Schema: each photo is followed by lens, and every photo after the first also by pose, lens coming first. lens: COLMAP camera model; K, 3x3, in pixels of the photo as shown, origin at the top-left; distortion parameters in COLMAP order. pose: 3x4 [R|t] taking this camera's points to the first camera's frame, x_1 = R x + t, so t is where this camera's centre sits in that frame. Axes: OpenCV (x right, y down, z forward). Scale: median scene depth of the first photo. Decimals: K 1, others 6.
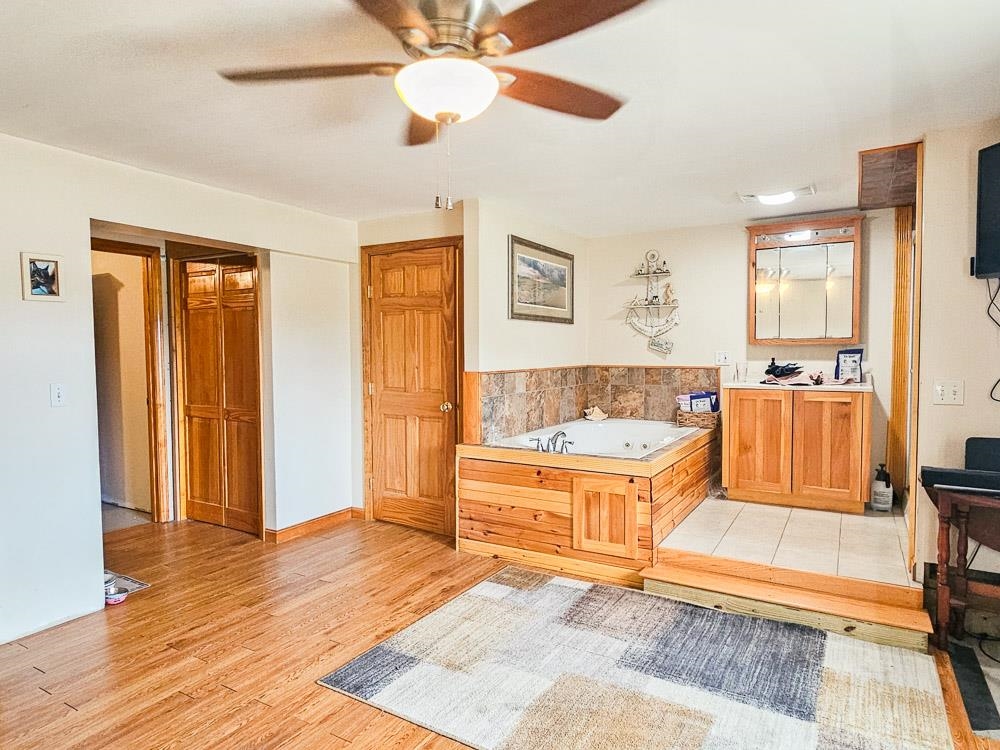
lens RADIAL K [[636.0, 0, 500.0], [0, 636.0, 375.0], [0, 0, 1]] dist [-0.001939, -0.002783]
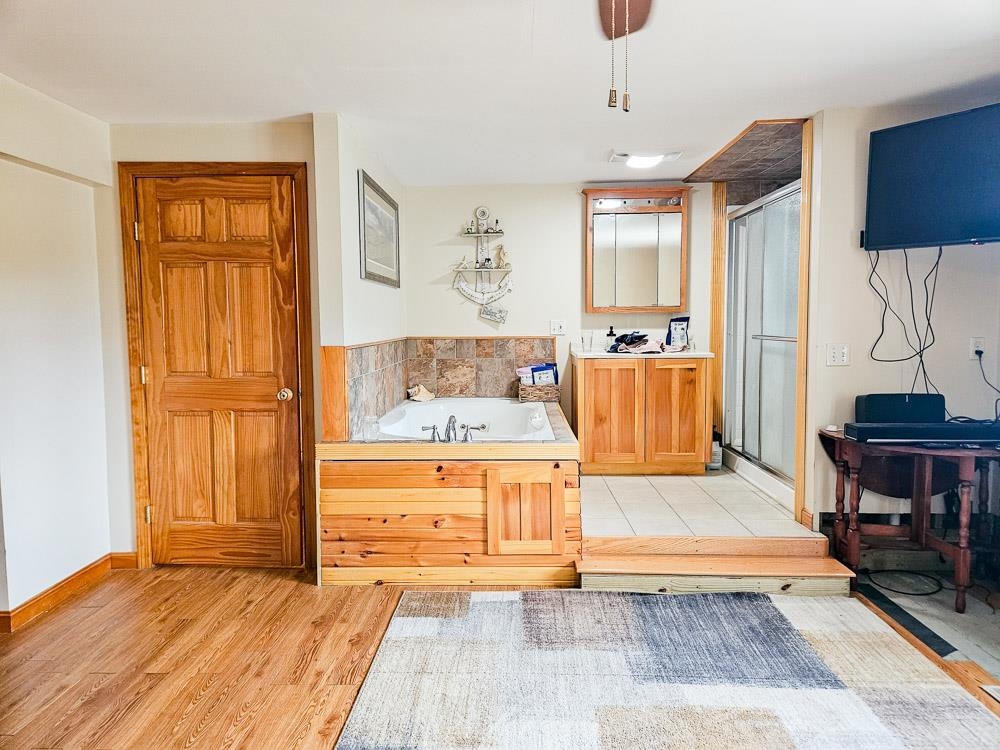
lens RADIAL K [[686.1, 0, 500.6], [0, 686.1, 364.9], [0, 0, 1]] dist [0.082462, -0.088943]
pose [[0.862282, -0.034628, 0.505244, -0.272615], [0.023748, 0.999327, 0.027962, -0.001211], [-0.505872, -0.012113, 0.862524, 0.179289]]
